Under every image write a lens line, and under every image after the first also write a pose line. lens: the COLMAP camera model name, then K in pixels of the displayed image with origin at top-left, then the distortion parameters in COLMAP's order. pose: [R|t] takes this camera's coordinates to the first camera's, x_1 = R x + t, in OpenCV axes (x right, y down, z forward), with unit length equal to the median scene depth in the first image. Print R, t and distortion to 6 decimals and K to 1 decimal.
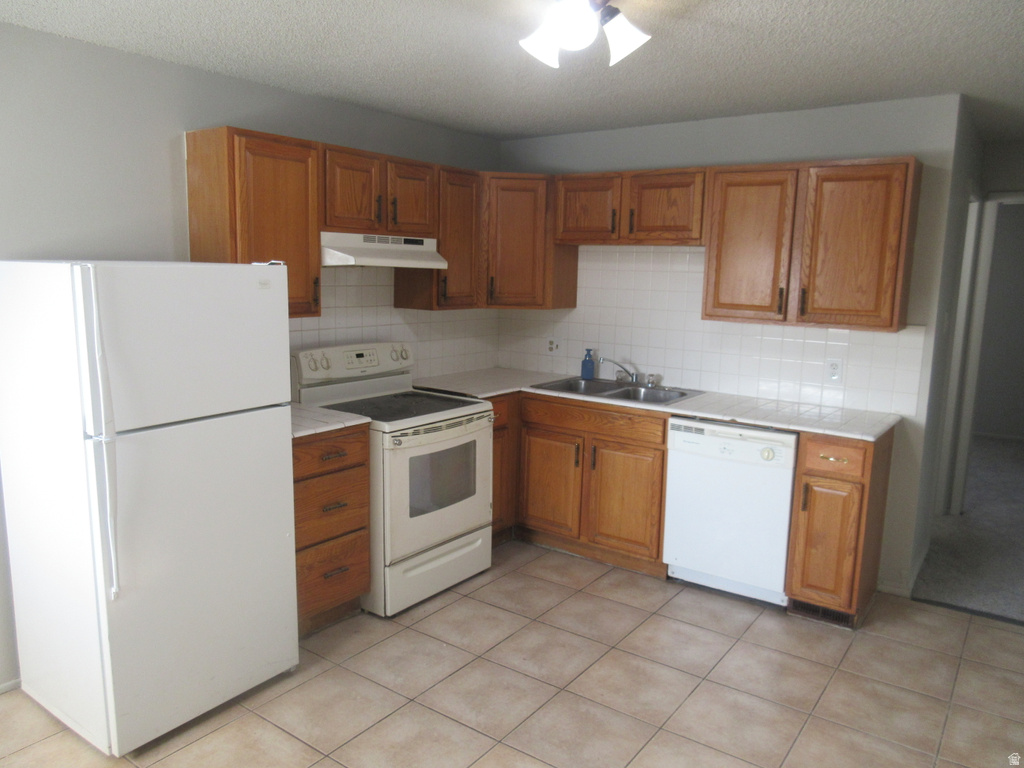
lens RADIAL K [[762.1, 0, 517.4], [0, 762.1, 381.8], [0, 0, 1]] dist [-0.001003, -0.012343]
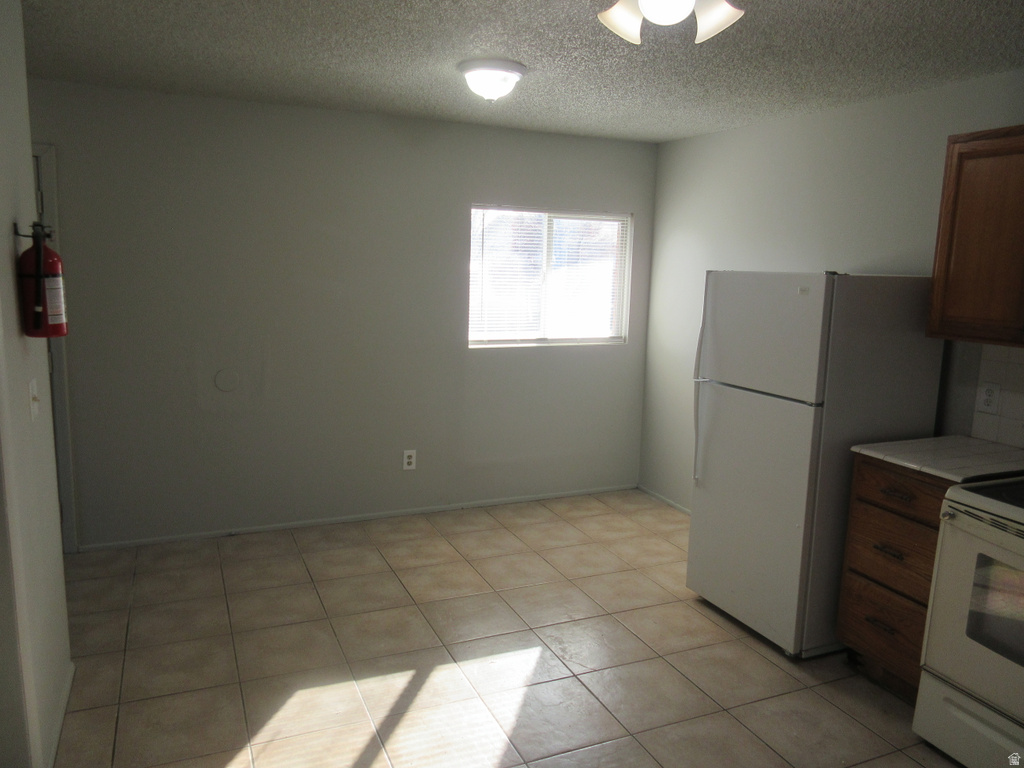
lens RADIAL K [[762.1, 0, 512.8], [0, 762.1, 394.8], [0, 0, 1]] dist [-0.001003, -0.012343]
pose [[-0.531661, 0.102380, -0.840747, 0.704213], [-0.171197, 0.959186, 0.225063, -0.131996], [0.829474, 0.263591, -0.492435, 1.014021]]
